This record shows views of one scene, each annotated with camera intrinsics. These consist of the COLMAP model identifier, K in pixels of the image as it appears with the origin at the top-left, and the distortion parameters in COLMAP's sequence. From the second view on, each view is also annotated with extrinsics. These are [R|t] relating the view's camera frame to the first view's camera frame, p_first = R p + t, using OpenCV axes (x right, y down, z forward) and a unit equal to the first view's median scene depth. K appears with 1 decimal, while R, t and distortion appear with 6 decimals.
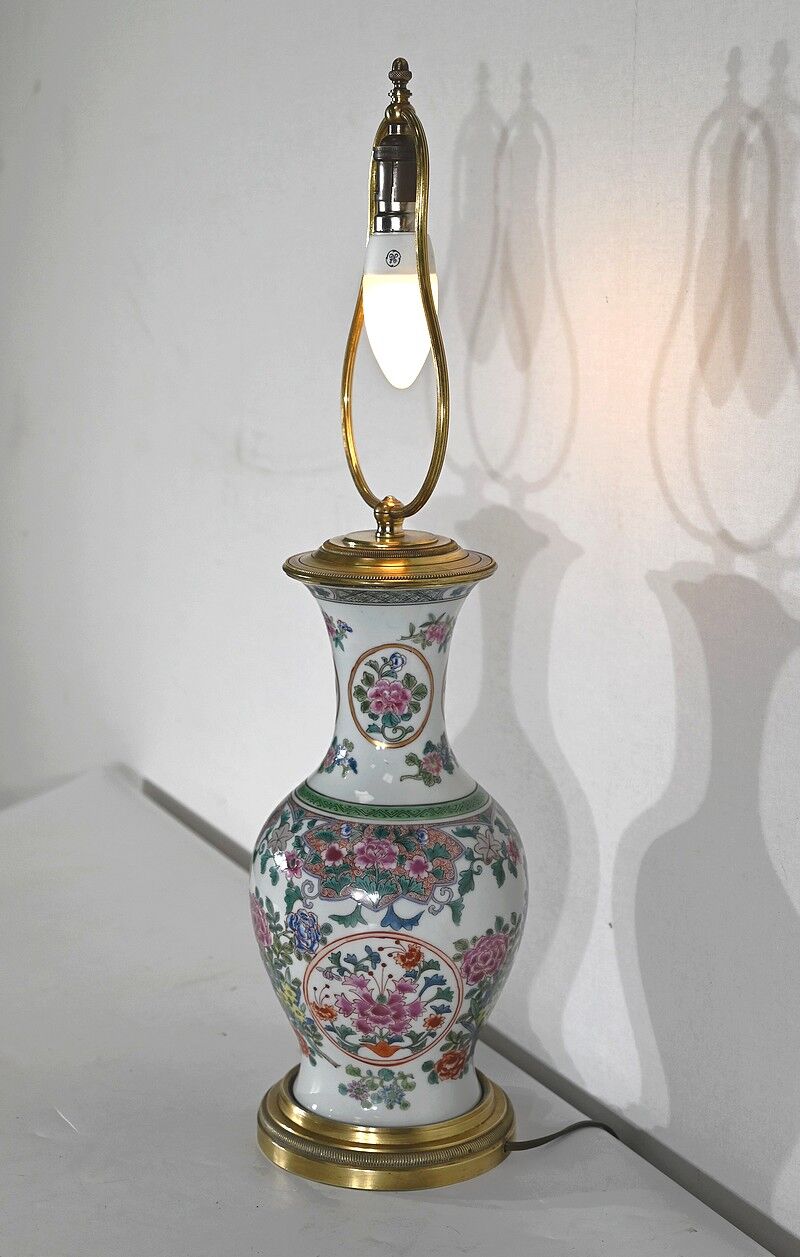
lens RADIAL K [[2058.6, 0, 401.0], [0, 2058.6, 677.9], [0, 0, 1]] dist [0.006105, -0.130610]
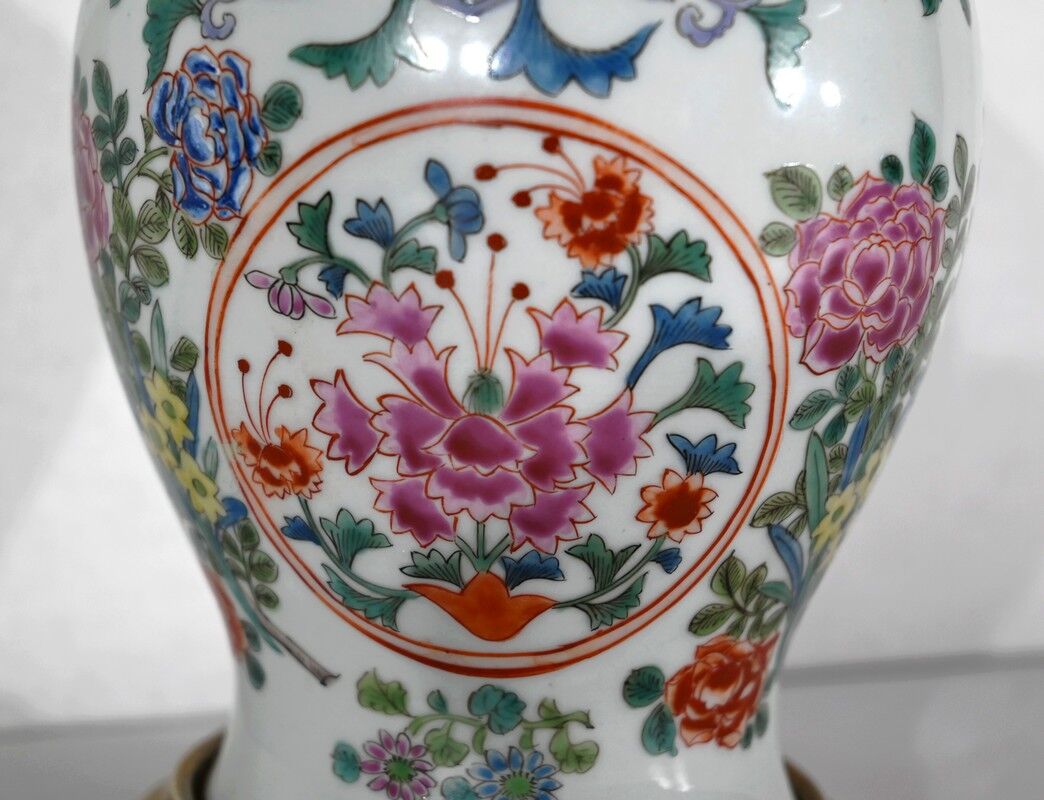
lens RADIAL K [[1785.4, 0, 459.6], [0, 1785.4, 400.7], [0, 0, 1]] dist [0.018319, 0.020745]
pose [[0.998802, 0.024473, -0.042370, -0.002929], [-0.028530, 0.994782, -0.097958, 0.178869], [0.039751, 0.099049, 0.994288, 0.769240]]
